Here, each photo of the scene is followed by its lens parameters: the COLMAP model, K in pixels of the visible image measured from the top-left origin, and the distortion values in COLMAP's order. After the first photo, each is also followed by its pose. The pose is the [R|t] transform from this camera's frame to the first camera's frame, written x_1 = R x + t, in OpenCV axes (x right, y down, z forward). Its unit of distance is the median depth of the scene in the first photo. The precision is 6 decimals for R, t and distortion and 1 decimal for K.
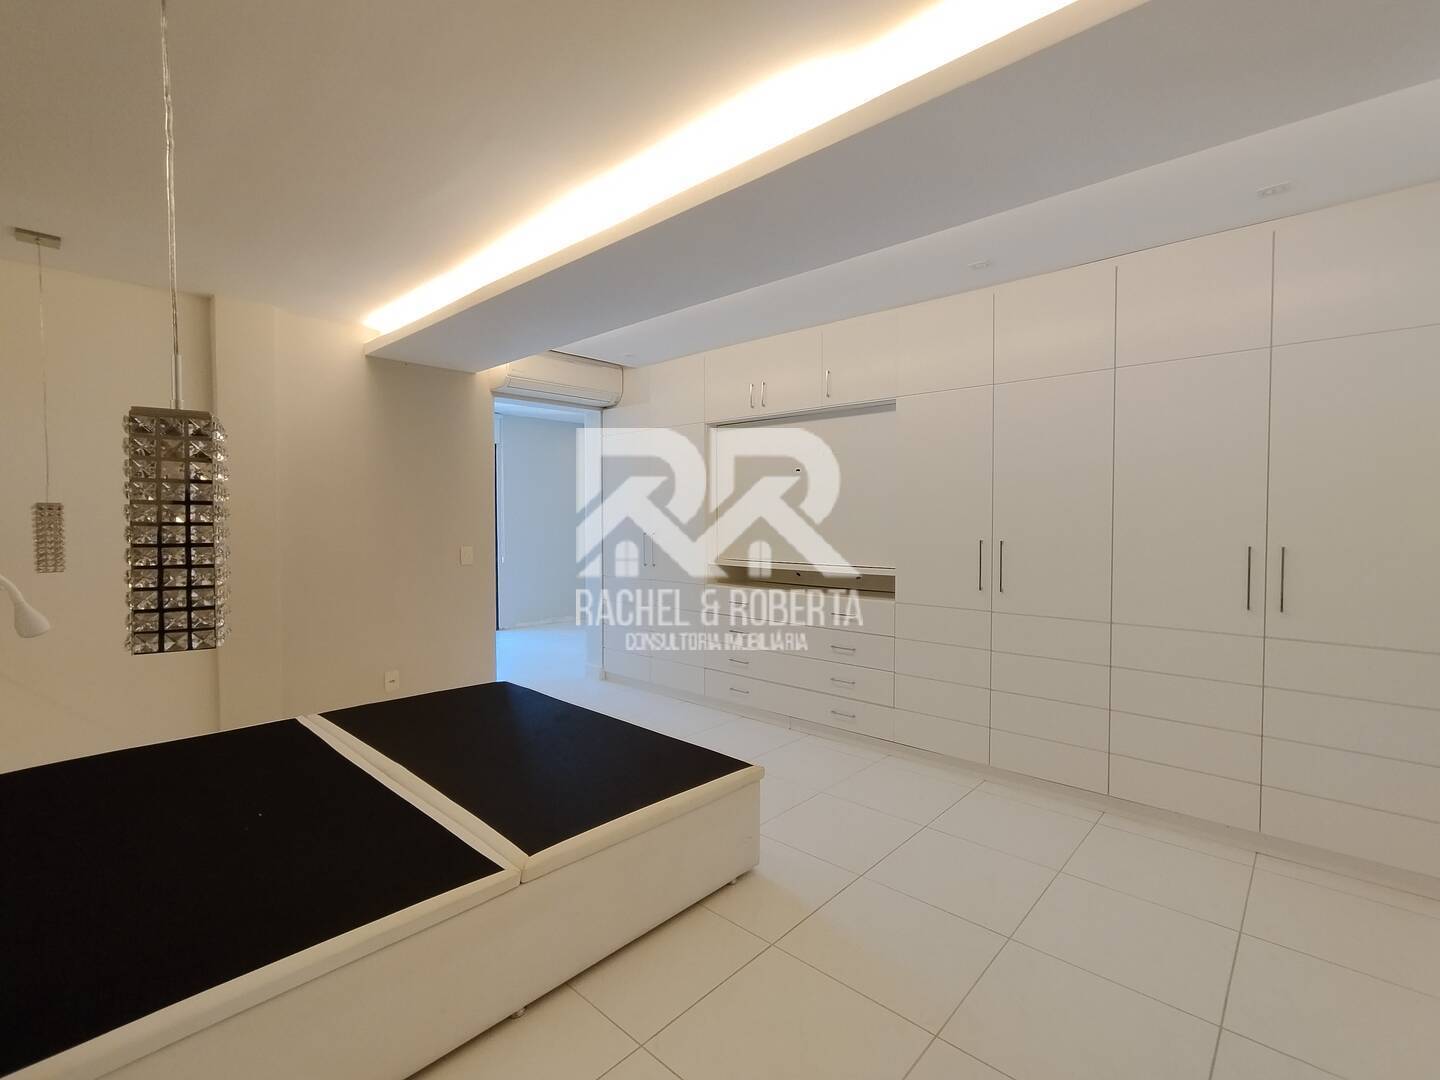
lens RADIAL K [[661.1, 0, 712.3], [0, 661.1, 528.3], [0, 0, 1]] dist [-0.004244, 0.005008]
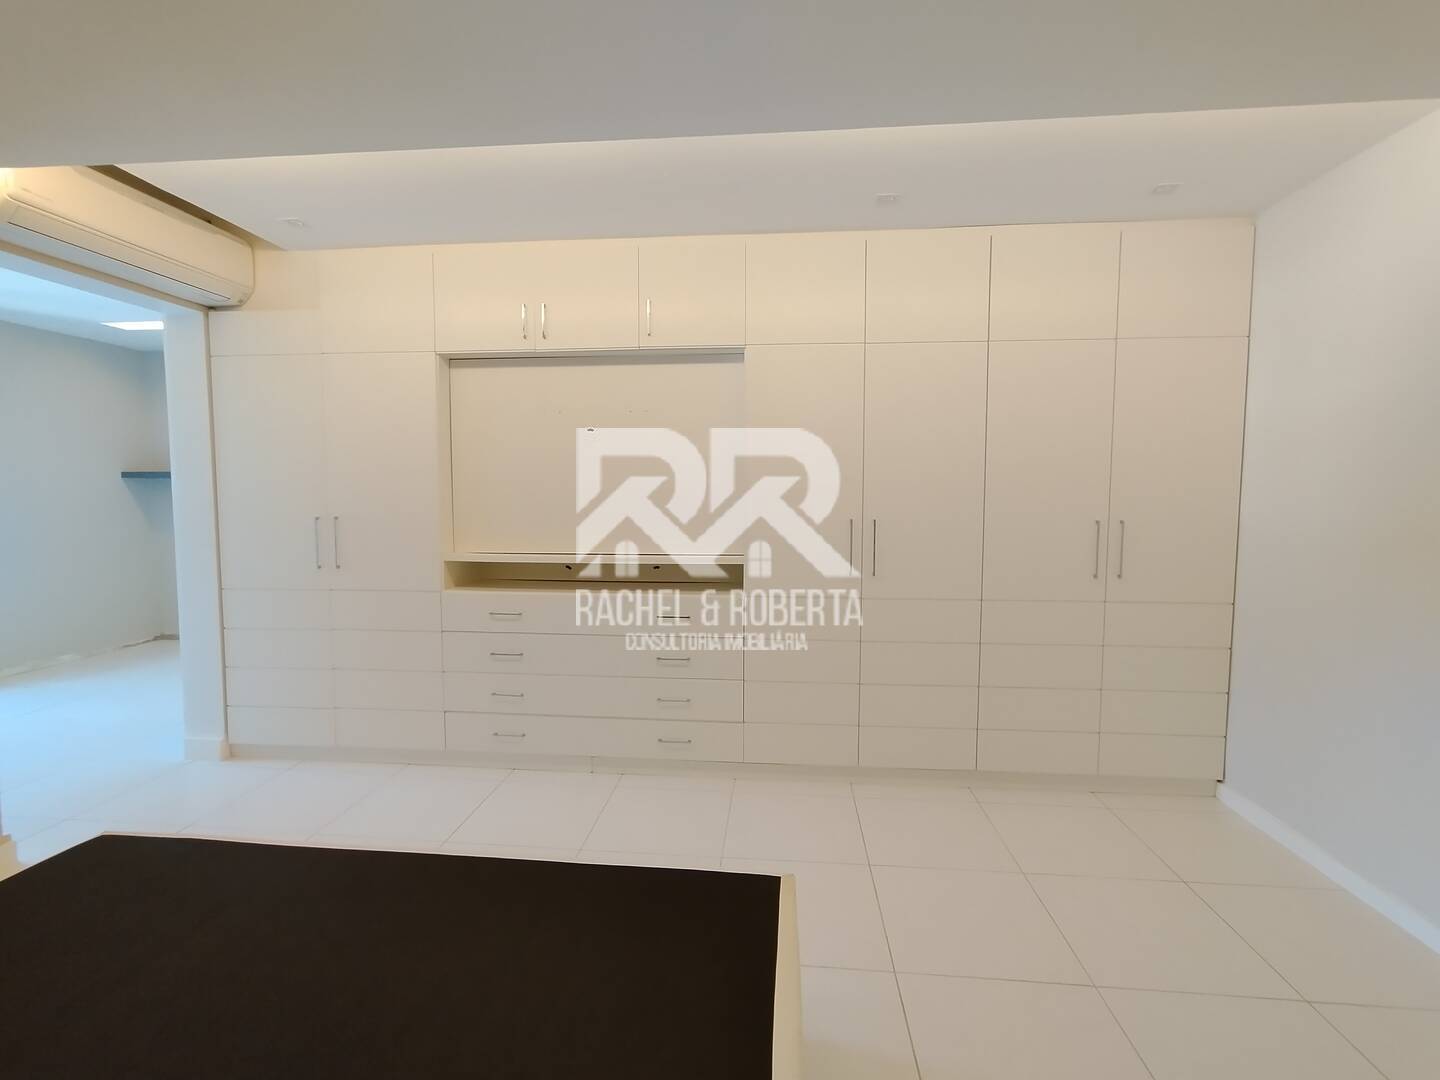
lens RADIAL K [[661.1, 0, 726.0], [0, 661.1, 535.3], [0, 0, 1]] dist [-0.004244, 0.005008]
pose [[0.794913, -0.028186, 0.606068, -0.240768], [0.006495, 0.999258, 0.037953, 0.004505], [-0.606688, -0.026233, 0.794507, 0.354633]]
